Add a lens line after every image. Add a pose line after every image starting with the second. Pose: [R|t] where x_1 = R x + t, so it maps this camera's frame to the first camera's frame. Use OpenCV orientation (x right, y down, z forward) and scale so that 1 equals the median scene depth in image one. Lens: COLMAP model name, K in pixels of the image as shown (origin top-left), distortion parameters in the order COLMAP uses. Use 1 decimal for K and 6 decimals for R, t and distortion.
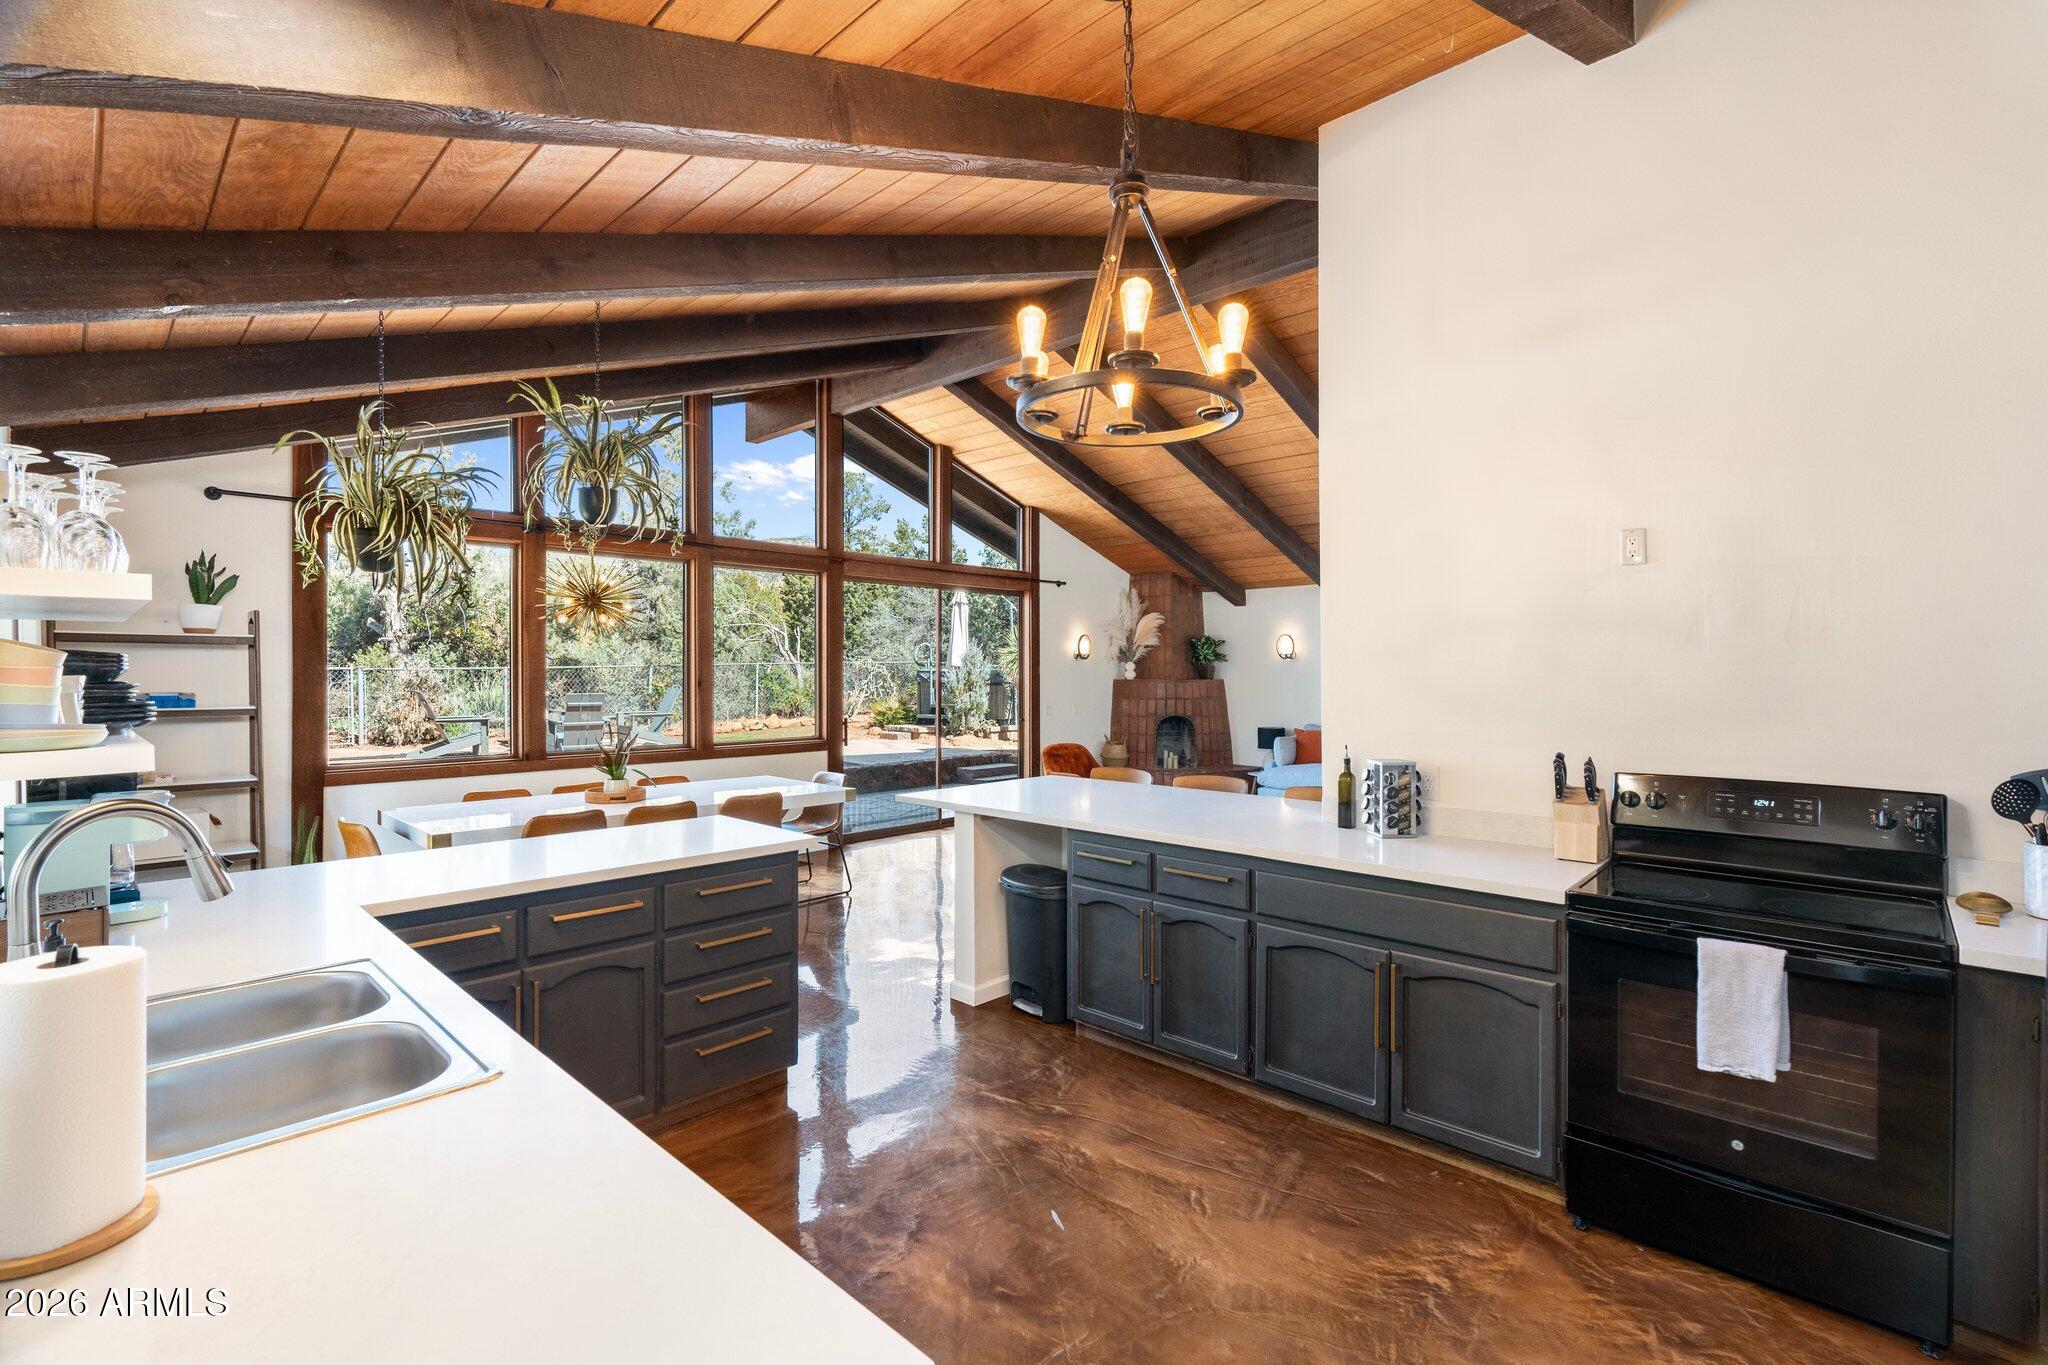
lens RADIAL K [[922.6, 0, 1018.4], [0, 922.6, 666.8], [0, 0, 1]] dist [-0.009605, 0.004574]
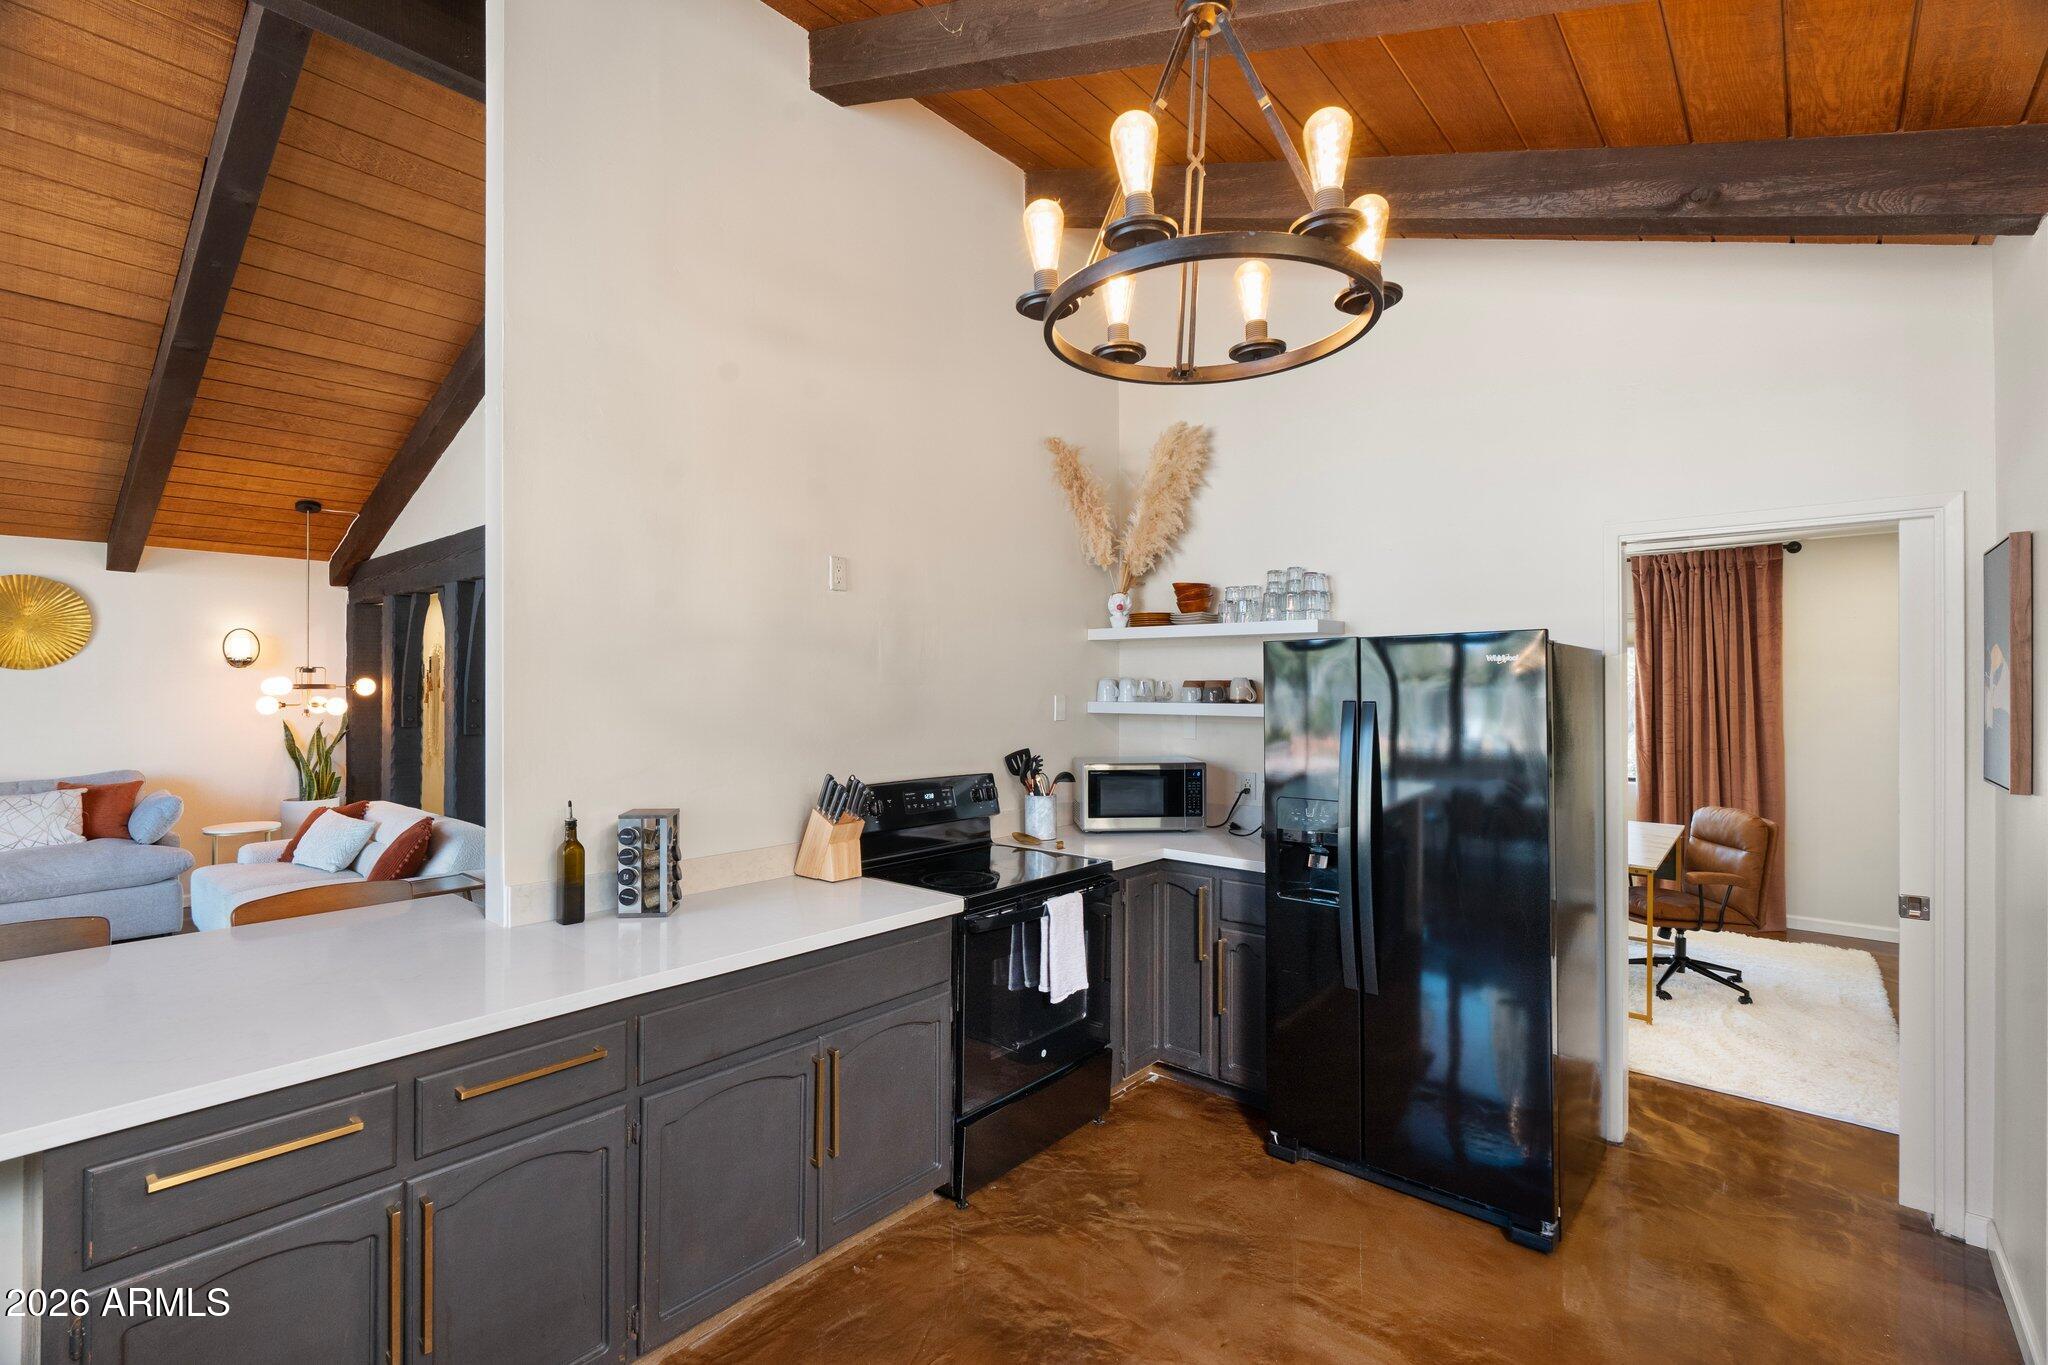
lens RADIAL K [[922.6, 0, 1026.4], [0, 922.6, 680.7], [0, 0, 1]] dist [-0.009605, 0.004574]
pose [[-0.052997, 0.006693, 0.998572, -0.118264], [-0.006662, 0.999953, -0.007056, -0.000702], [-0.998572, -0.007026, -0.052950, 0.232405]]
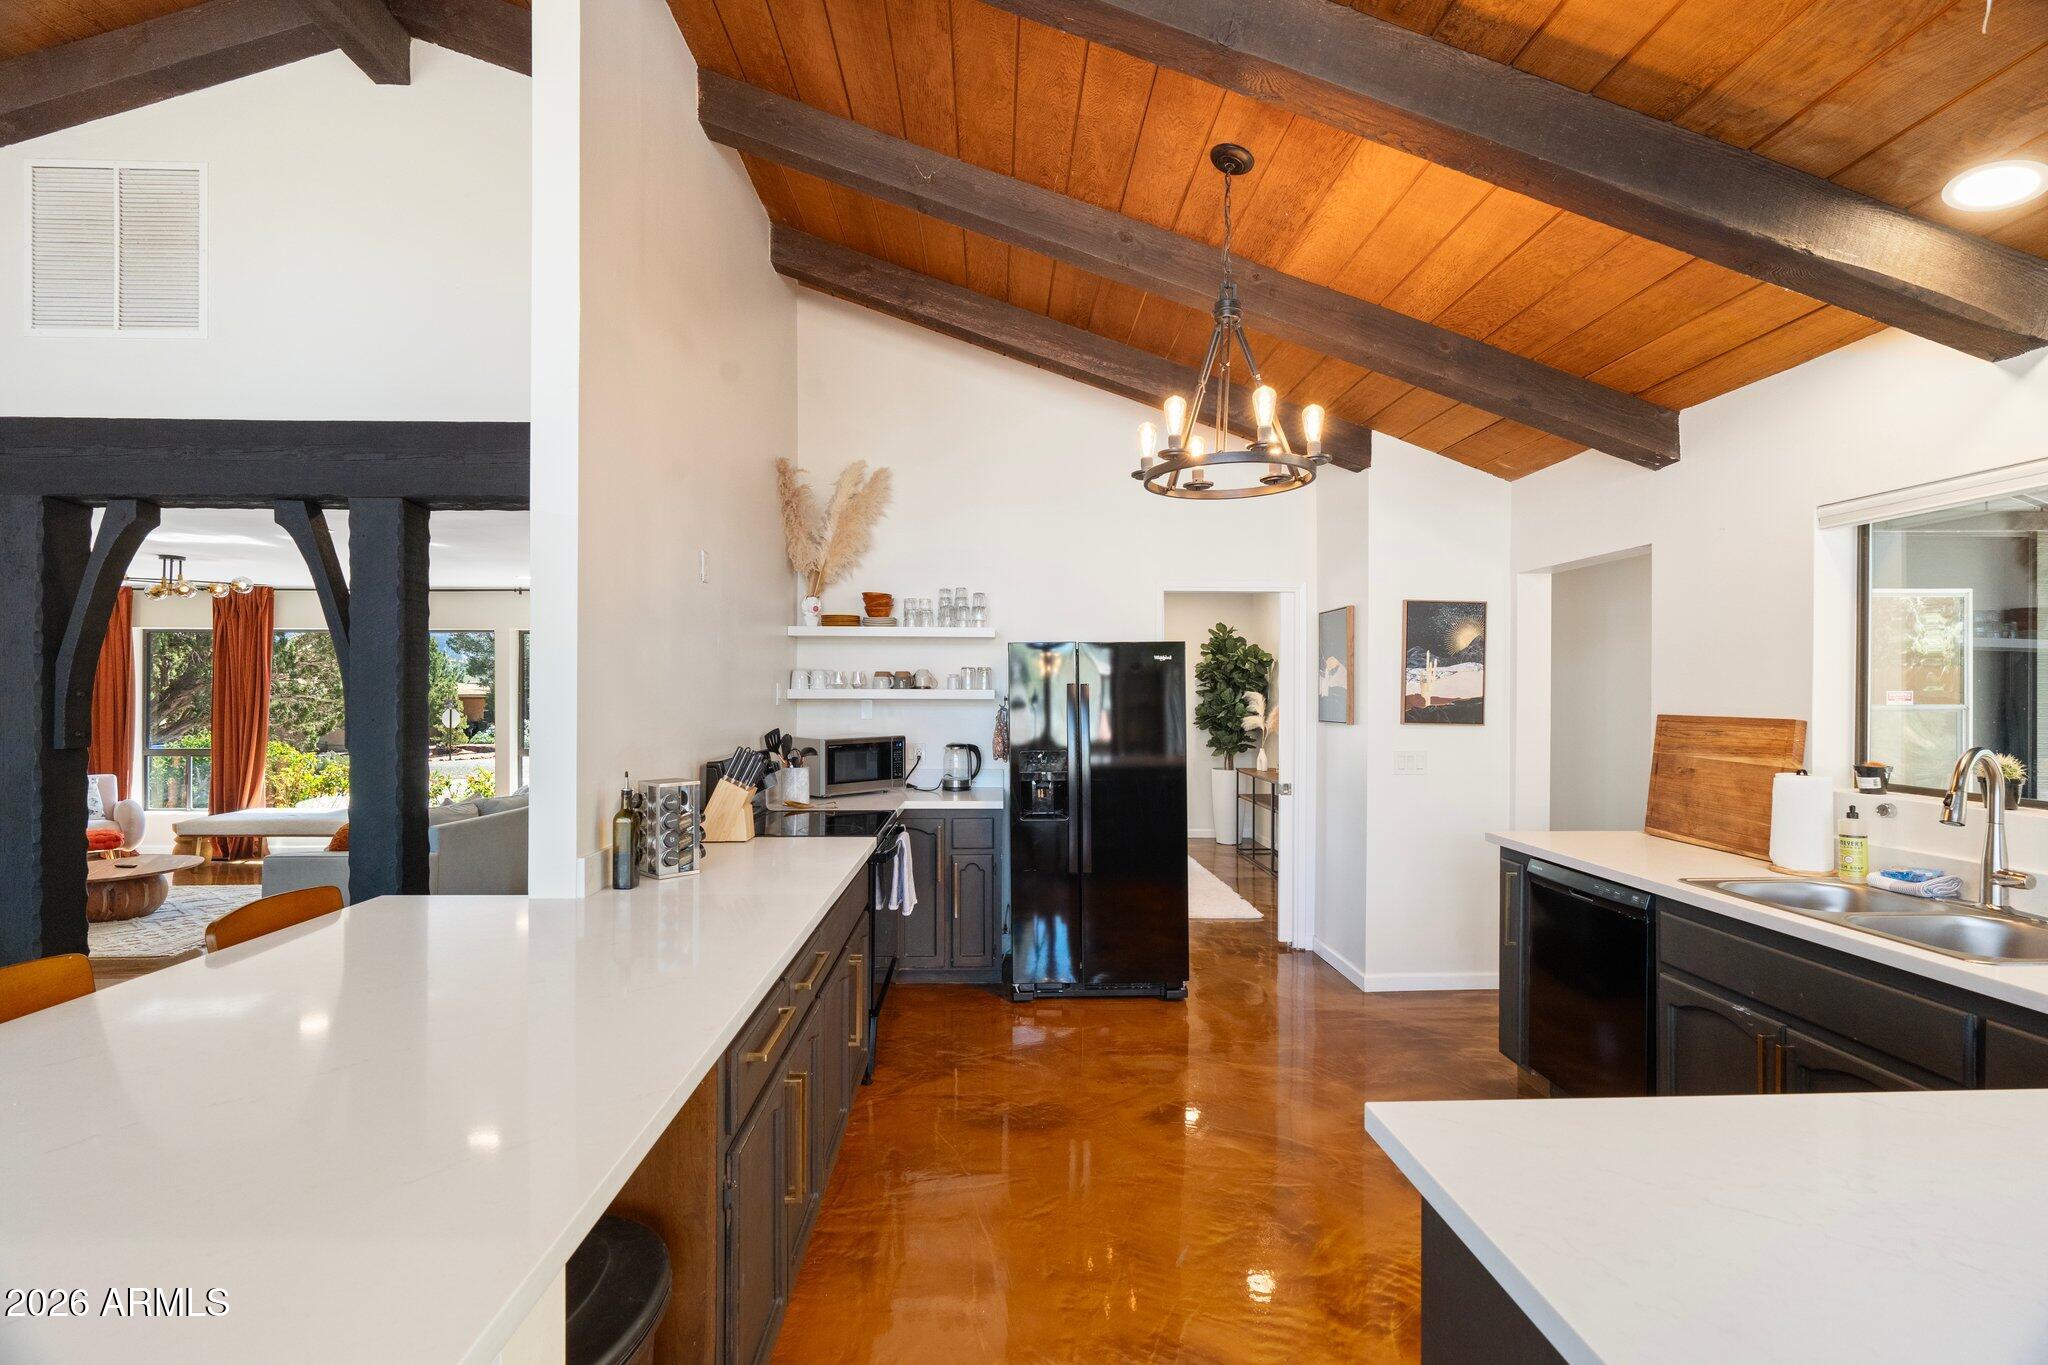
lens RADIAL K [[922.6, 0, 1023.9], [0, 922.6, 685.5], [0, 0, 1]] dist [-0.009605, 0.004574]
pose [[-0.718690, 0.003963, 0.695319, -0.124766], [-0.004372, 0.999938, -0.010218, 0.007816], [-0.695317, -0.010383, -0.718628, 0.434012]]
